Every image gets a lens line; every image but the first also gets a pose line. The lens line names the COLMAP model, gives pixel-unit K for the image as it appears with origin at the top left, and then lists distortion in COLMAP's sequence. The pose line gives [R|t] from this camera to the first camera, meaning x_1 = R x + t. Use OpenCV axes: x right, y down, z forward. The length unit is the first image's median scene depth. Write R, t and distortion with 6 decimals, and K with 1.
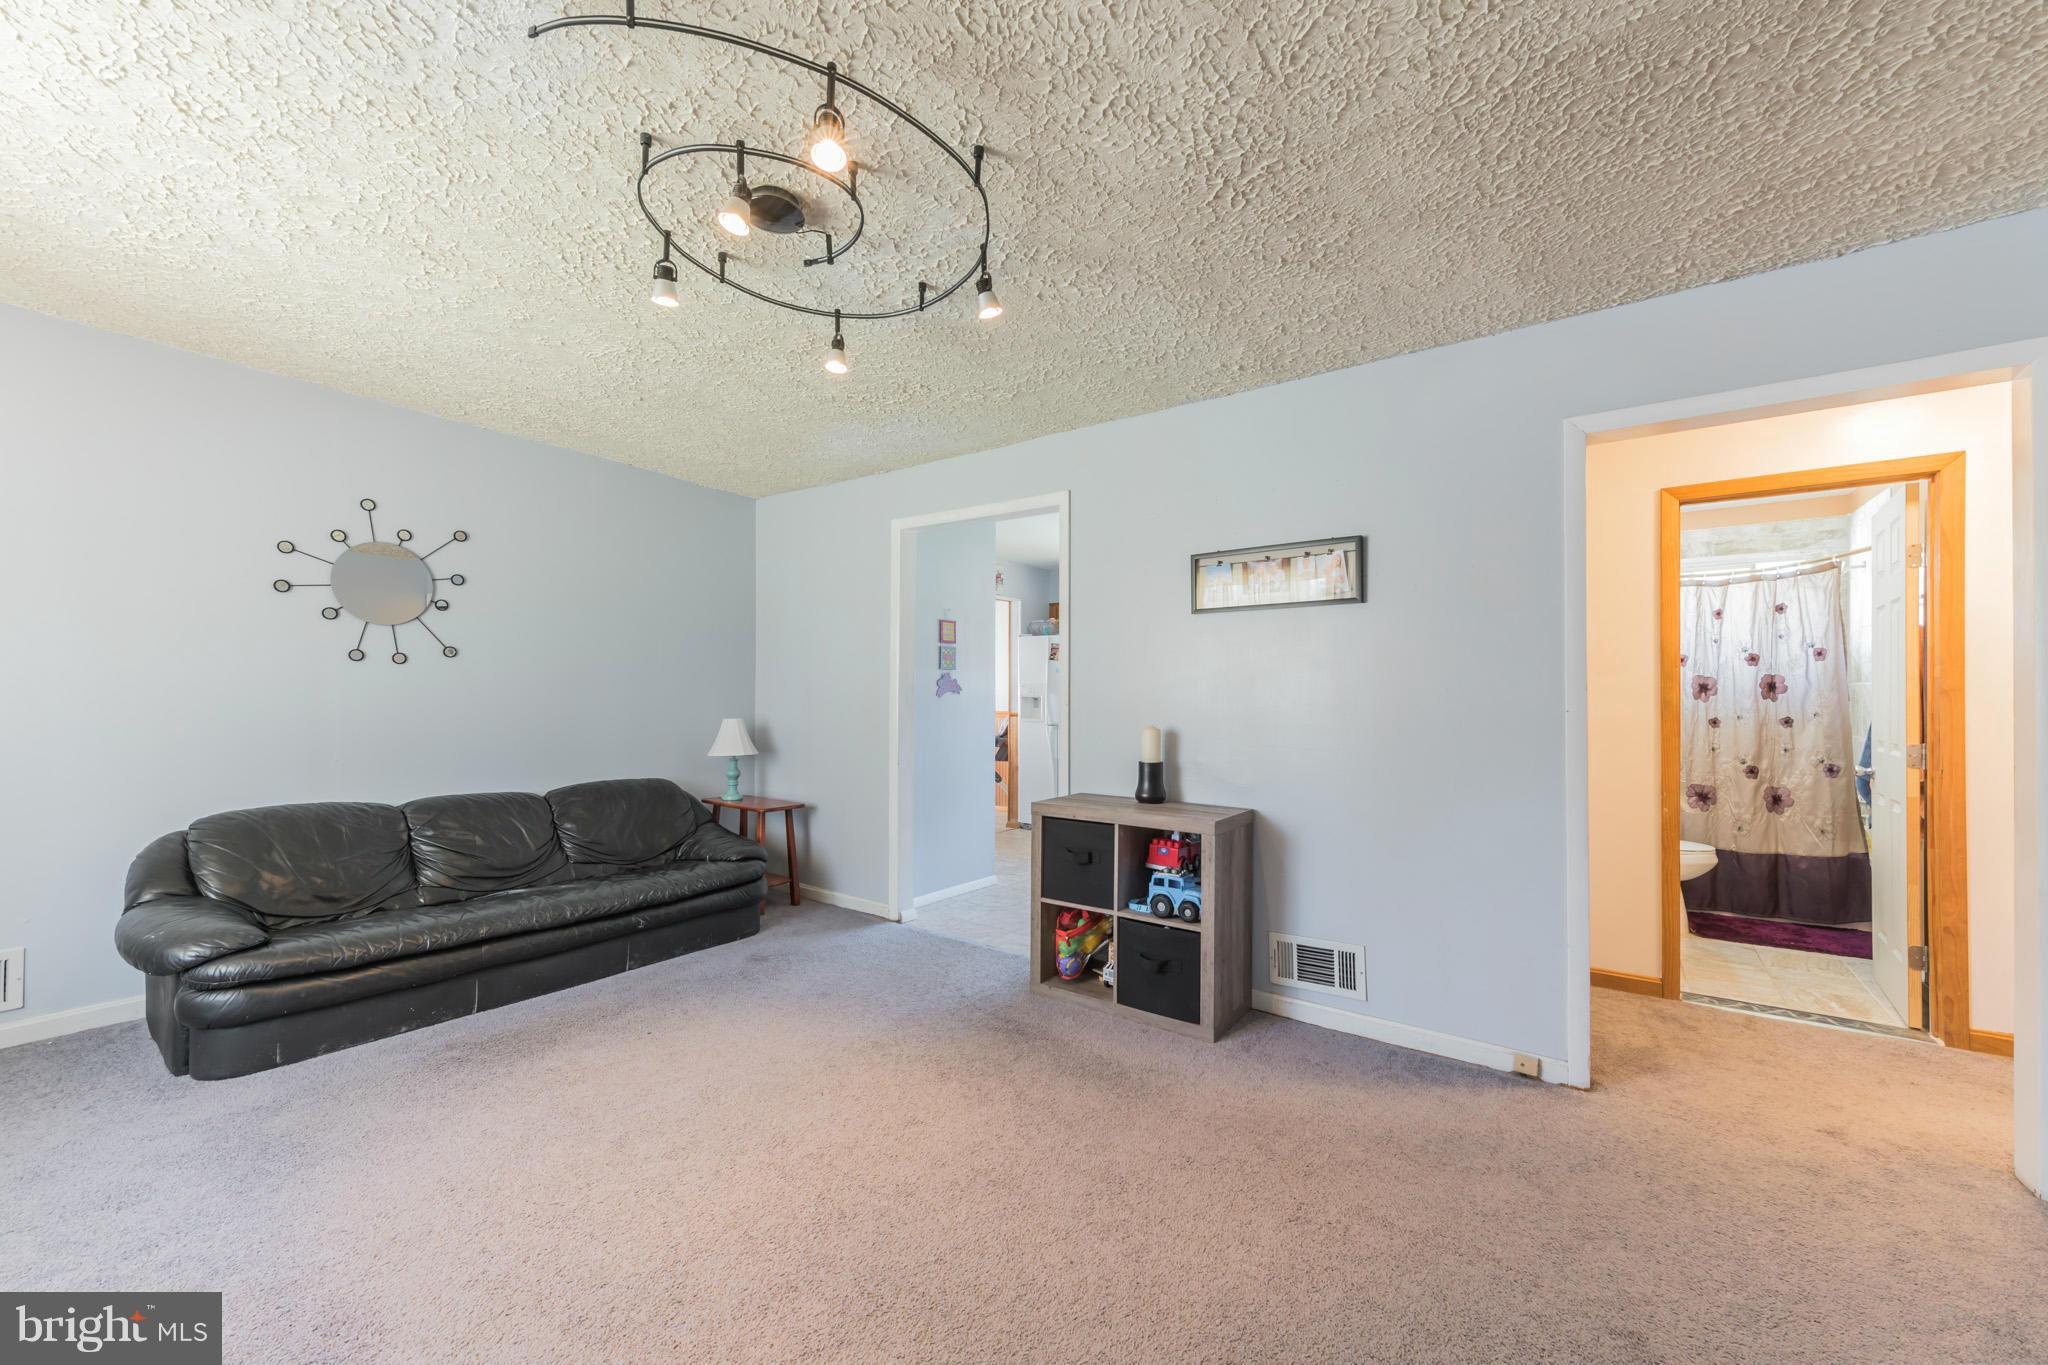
lens RADIAL K [[779.6, 0, 1024.6], [0, 779.6, 692.9], [0, 0, 1]] dist [0.002327, -0.000301]
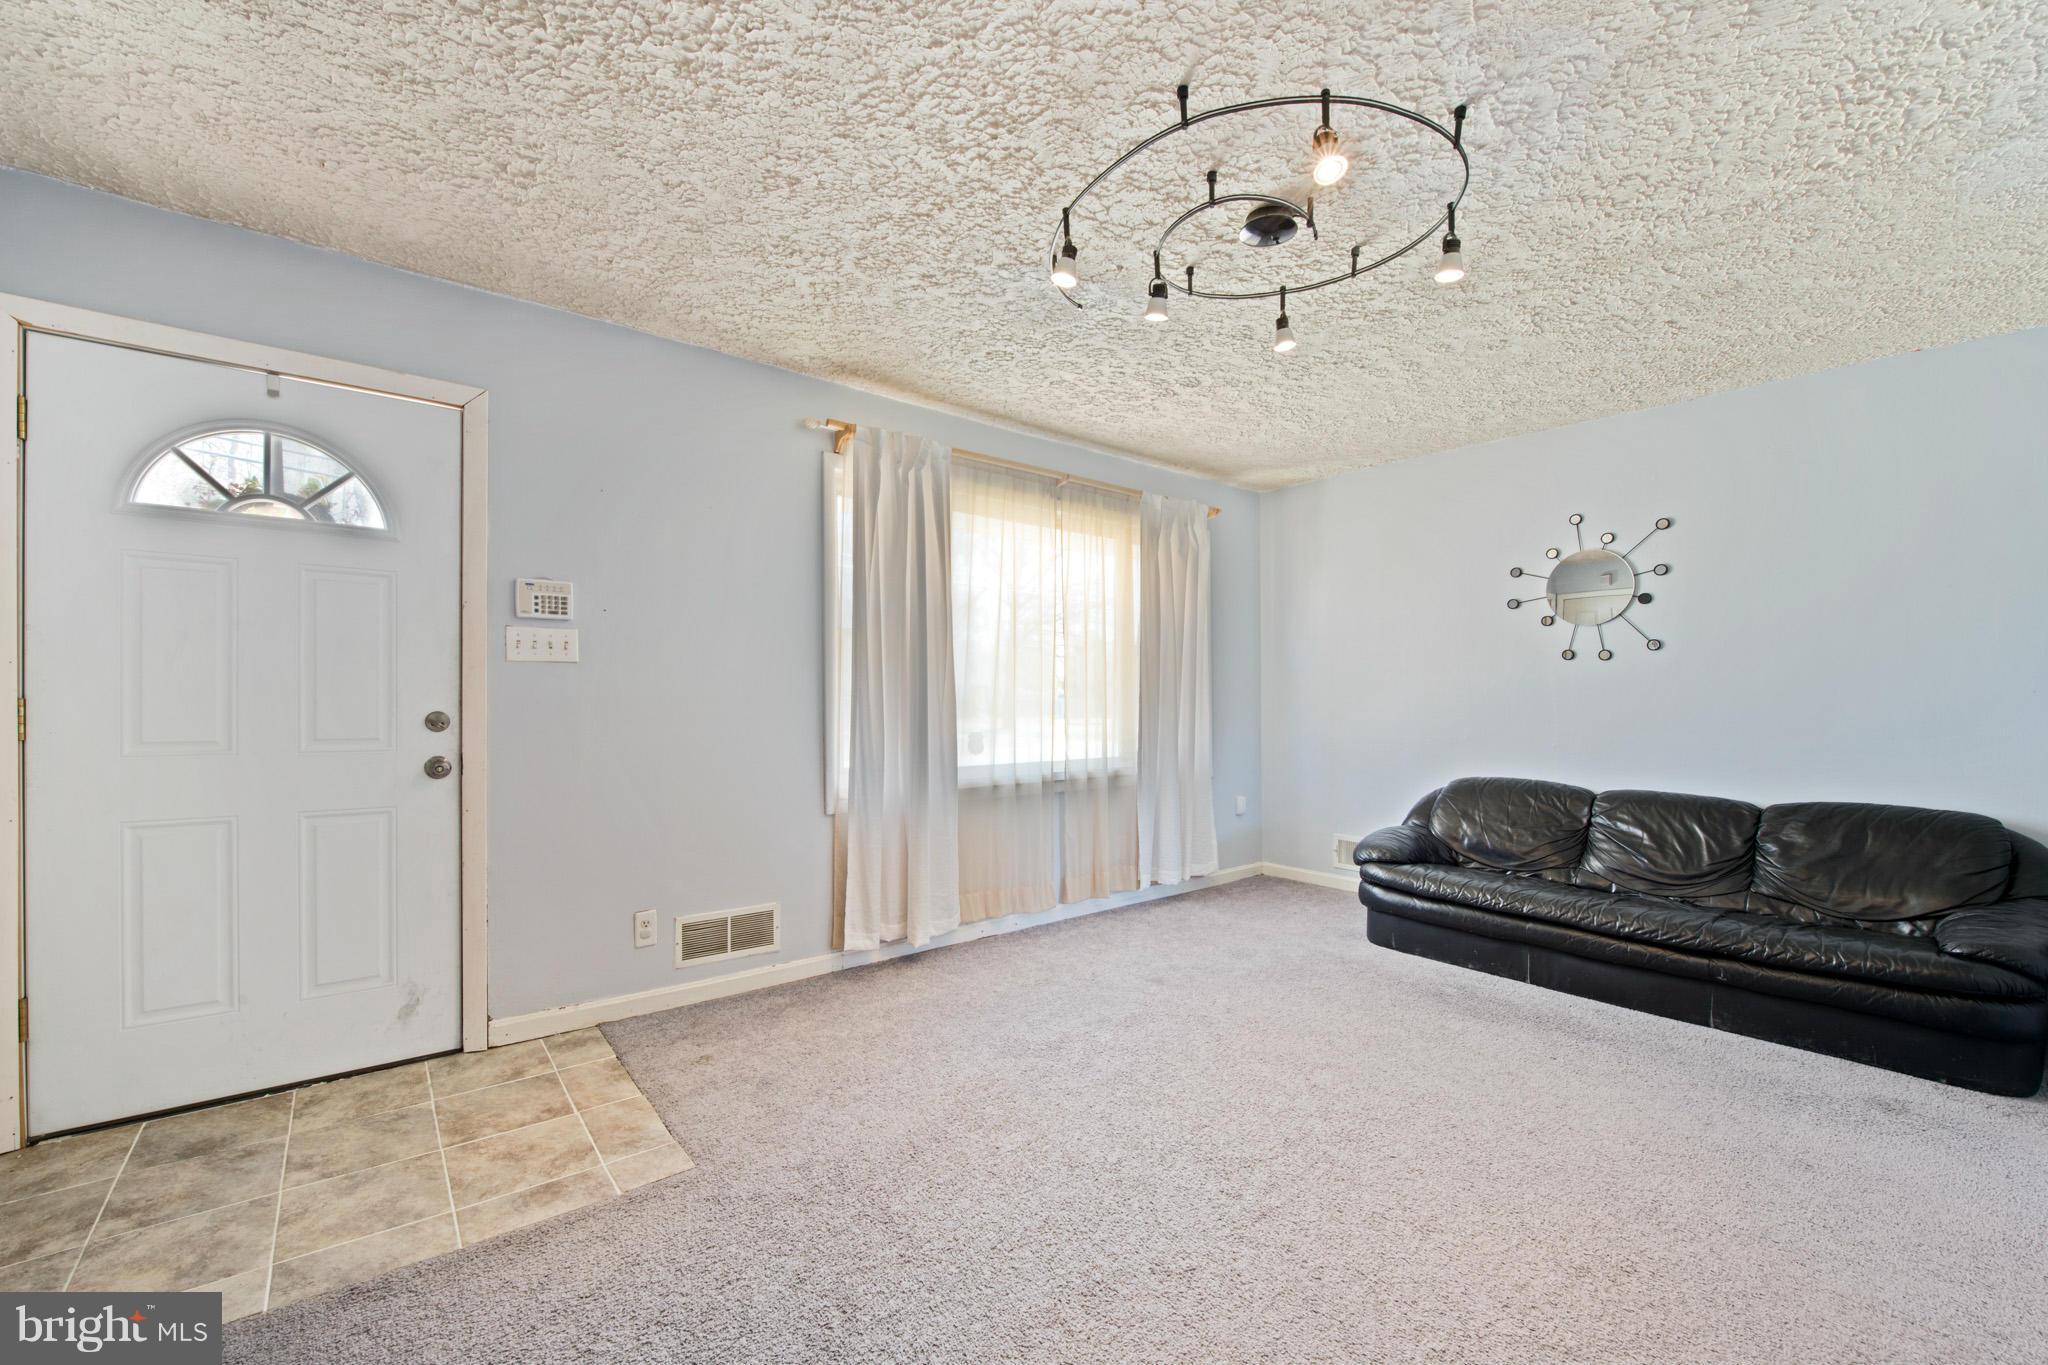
lens RADIAL K [[779.6, 0, 1024.6], [0, 779.6, 692.9], [0, 0, 1]] dist [0.002327, -0.000301]
pose [[-0.218967, -0.012801, -0.975648, 0.432025], [0.004160, 0.999893, -0.014052, 0.020012], [0.975723, -0.007136, -0.218891, 0.486573]]
